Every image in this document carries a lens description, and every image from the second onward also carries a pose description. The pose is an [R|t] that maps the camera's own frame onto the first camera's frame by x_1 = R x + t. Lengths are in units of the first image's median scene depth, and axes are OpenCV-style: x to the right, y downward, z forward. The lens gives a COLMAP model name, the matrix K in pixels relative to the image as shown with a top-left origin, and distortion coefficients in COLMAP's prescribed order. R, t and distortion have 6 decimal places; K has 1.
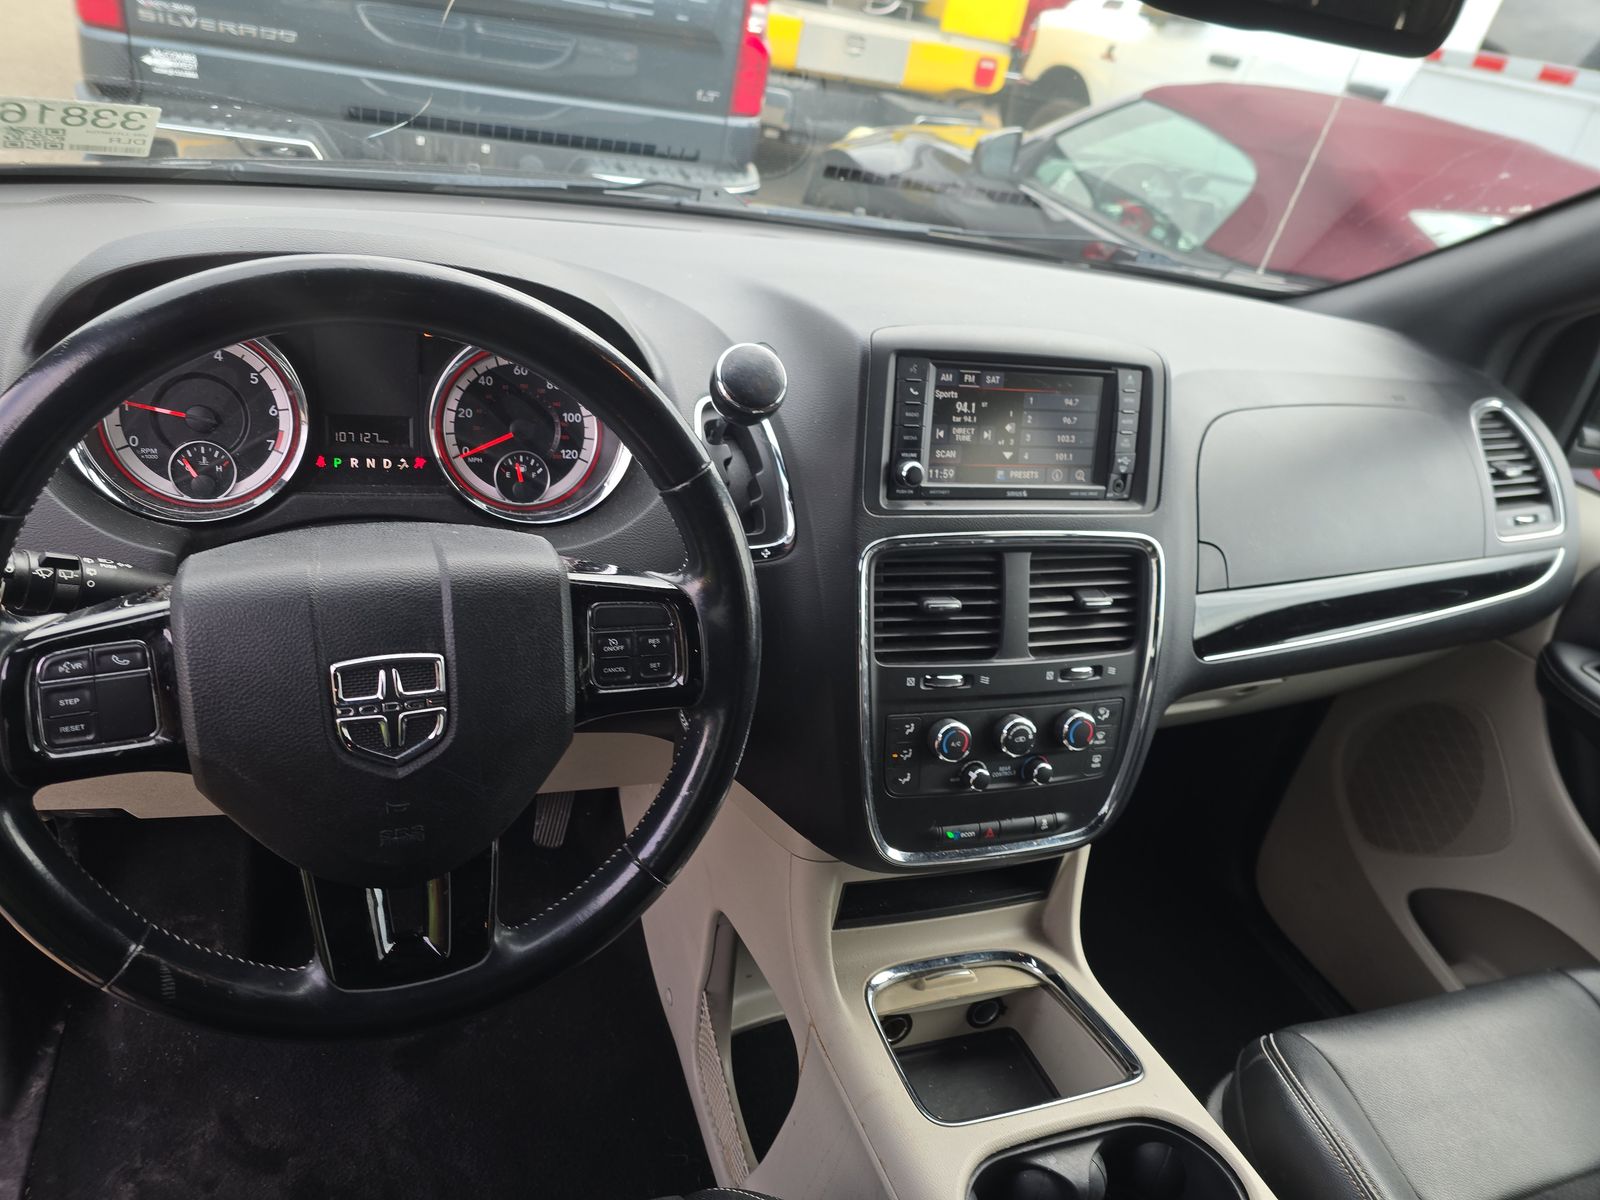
lens RADIAL K [[1043.4, 0, 767.7], [0, 1043.4, 600.3], [0, 0, 1]] dist [0.039850, -0.038024]
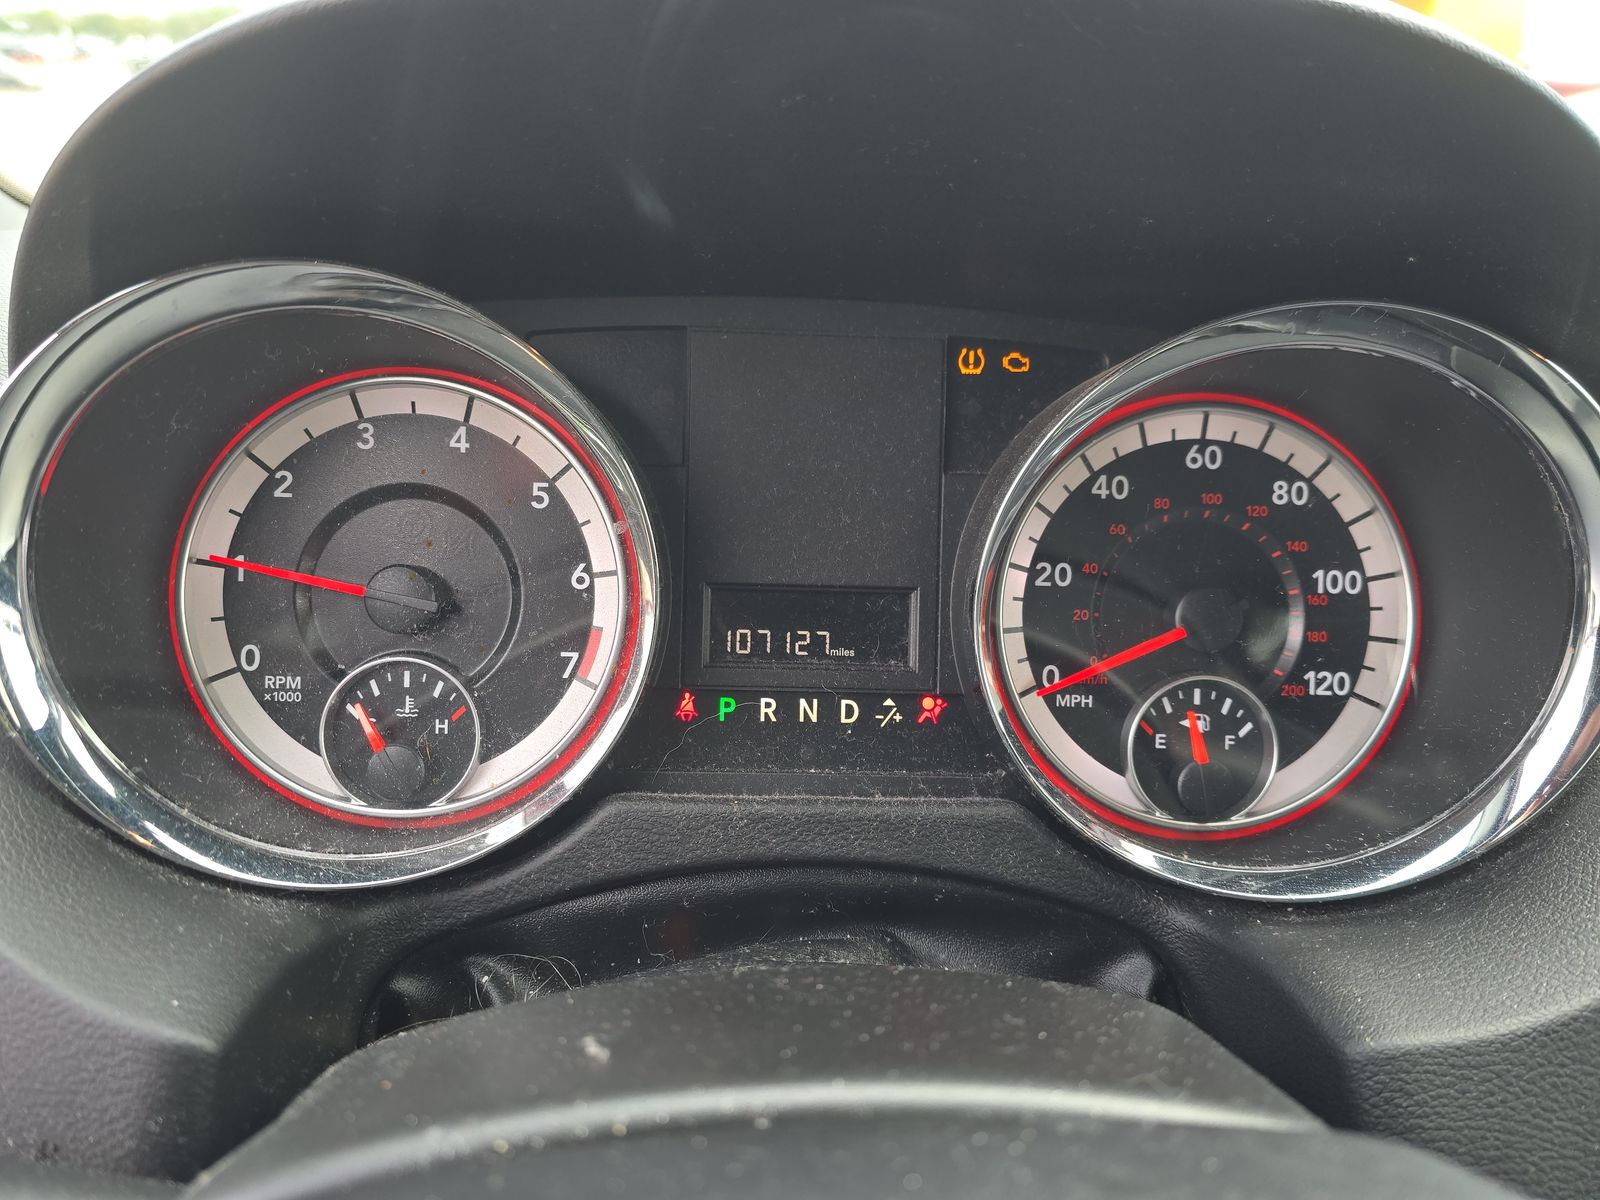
lens RADIAL K [[1043.4, 0, 794.2], [0, 1043.4, 593.8], [0, 0, 1]] dist [0.039850, -0.038024]
pose [[0.953621, -0.009865, -0.300849, -0.272210], [-0.039954, 0.986471, -0.158991, -0.112902], [0.298347, 0.163637, 0.940325, 0.644995]]
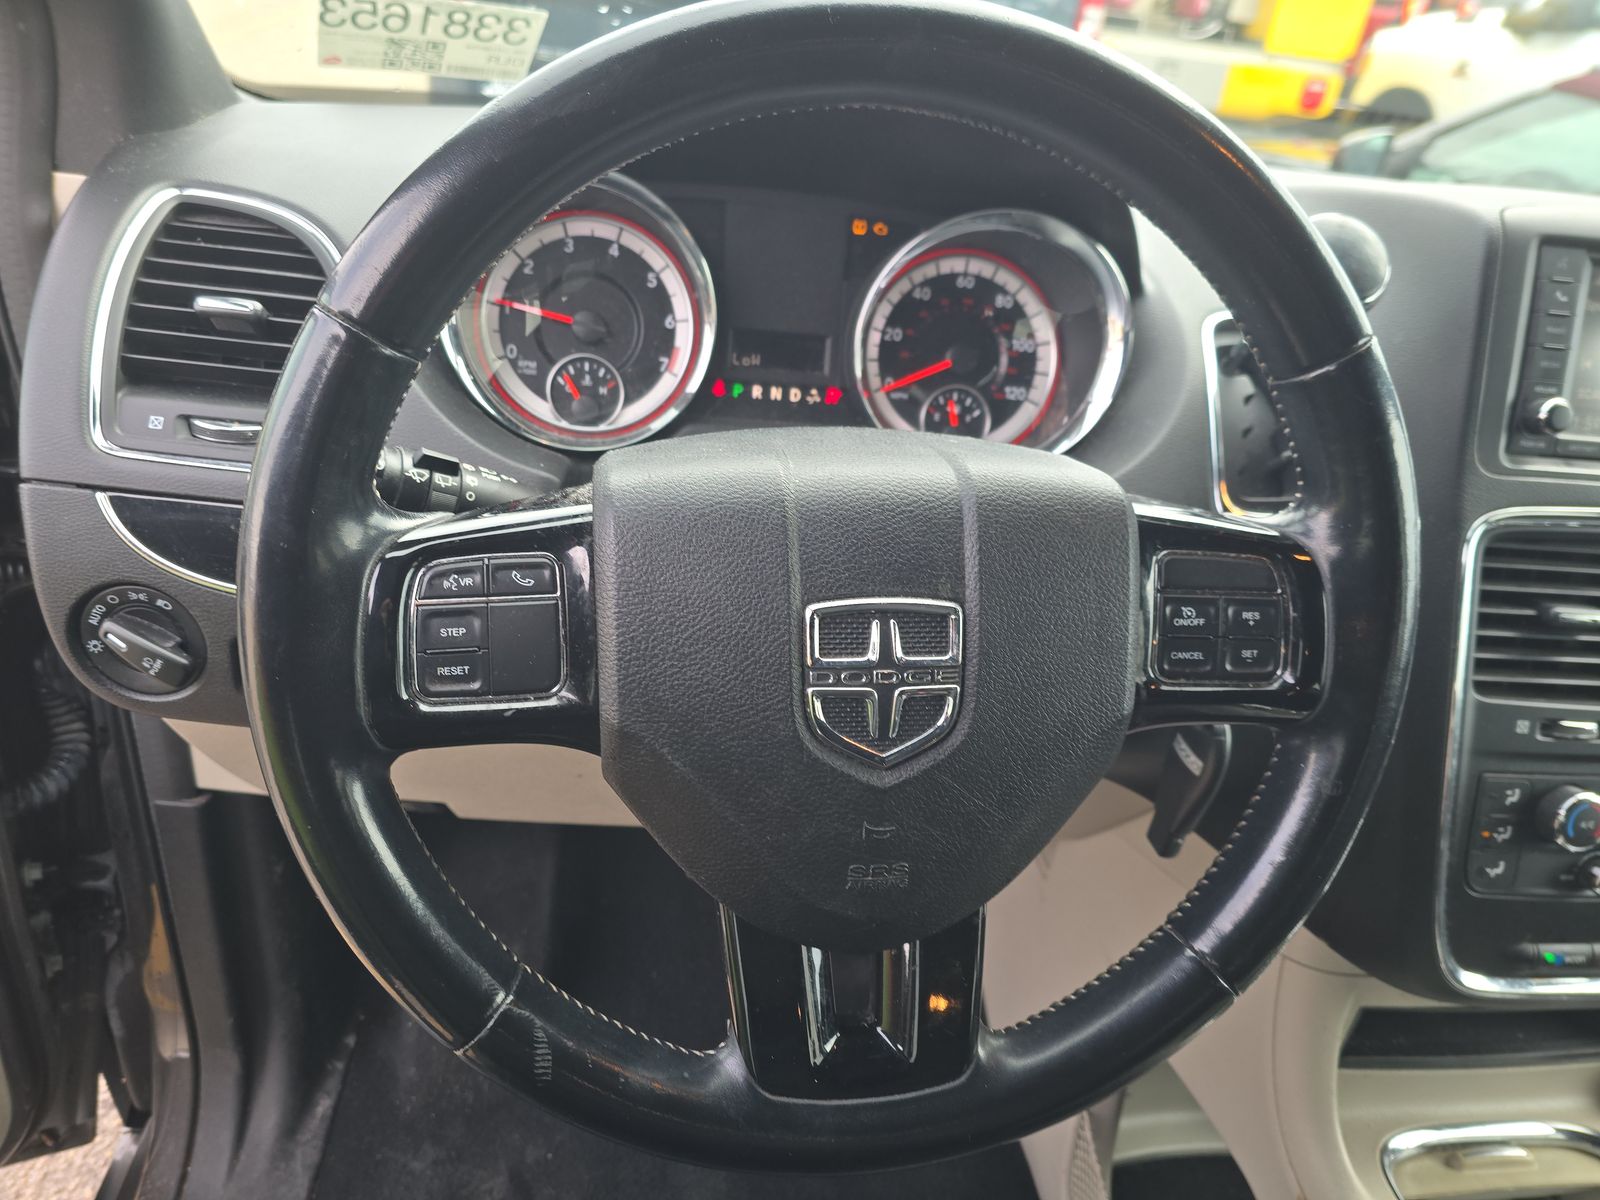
lens RADIAL K [[1043.4, 0, 794.6], [0, 1043.4, 602.2], [0, 0, 1]] dist [0.039850, -0.038024]
pose [[0.978358, 0.055159, -0.199433, -0.199225], [-0.064866, 0.996990, -0.042467, 0.059931], [0.196490, 0.054484, 0.978991, 0.238692]]
